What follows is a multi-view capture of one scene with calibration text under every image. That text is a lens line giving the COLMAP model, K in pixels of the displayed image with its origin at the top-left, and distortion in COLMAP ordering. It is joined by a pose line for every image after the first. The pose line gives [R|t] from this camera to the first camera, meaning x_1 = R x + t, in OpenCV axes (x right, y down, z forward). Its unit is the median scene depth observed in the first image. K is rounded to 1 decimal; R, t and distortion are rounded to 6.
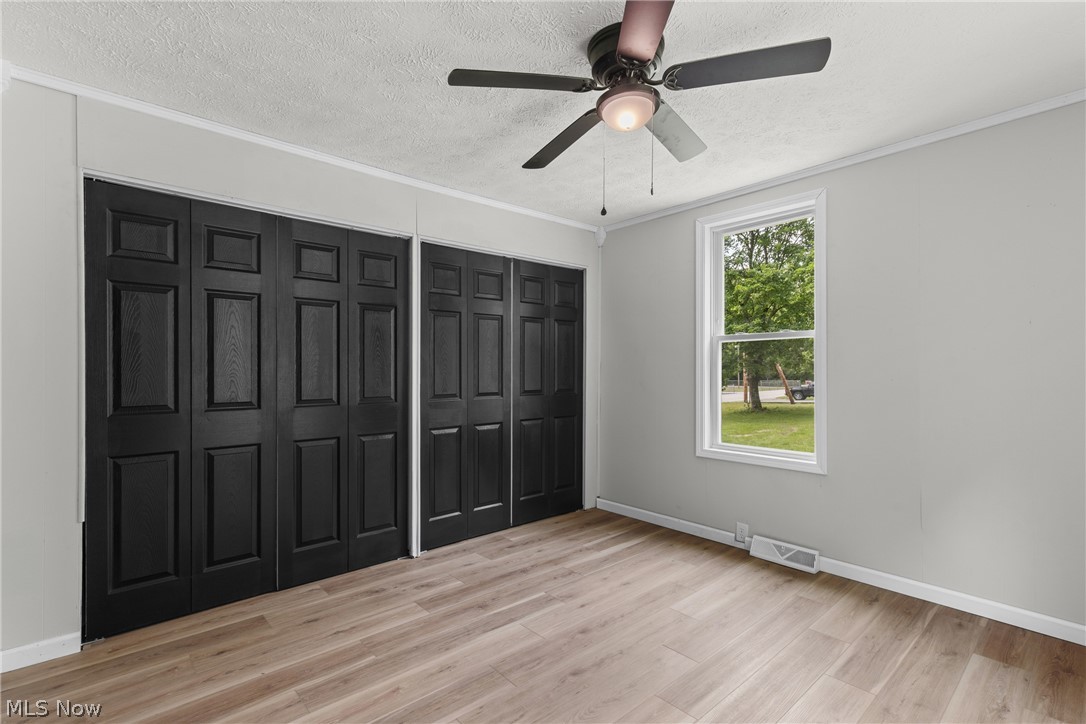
lens RADIAL K [[495.3, 0, 544.7], [0, 495.3, 365.2], [0, 0, 1]] dist [0.009236, -0.000235]
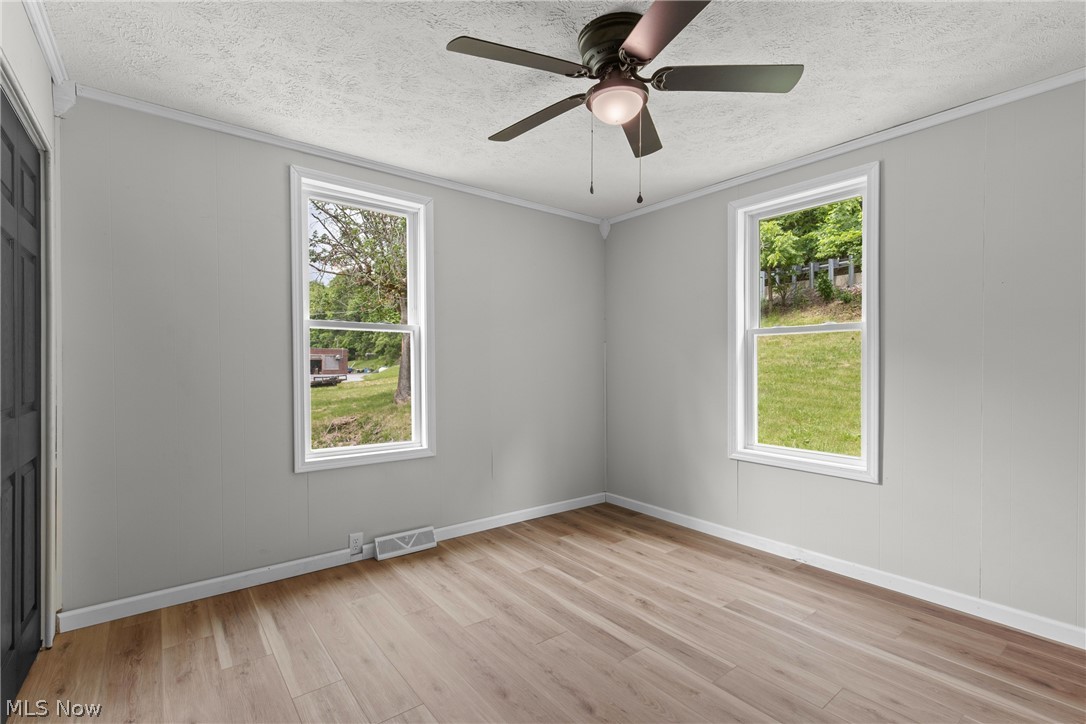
lens RADIAL K [[495.3, 0, 544.7], [0, 495.3, 365.2], [0, 0, 1]] dist [0.009236, -0.000235]
pose [[0.060613, 0.001119, 0.998161, -0.552256], [-0.010336, 0.999946, -0.000493, 0.014375], [-0.998108, -0.010287, 0.060621, 0.704892]]
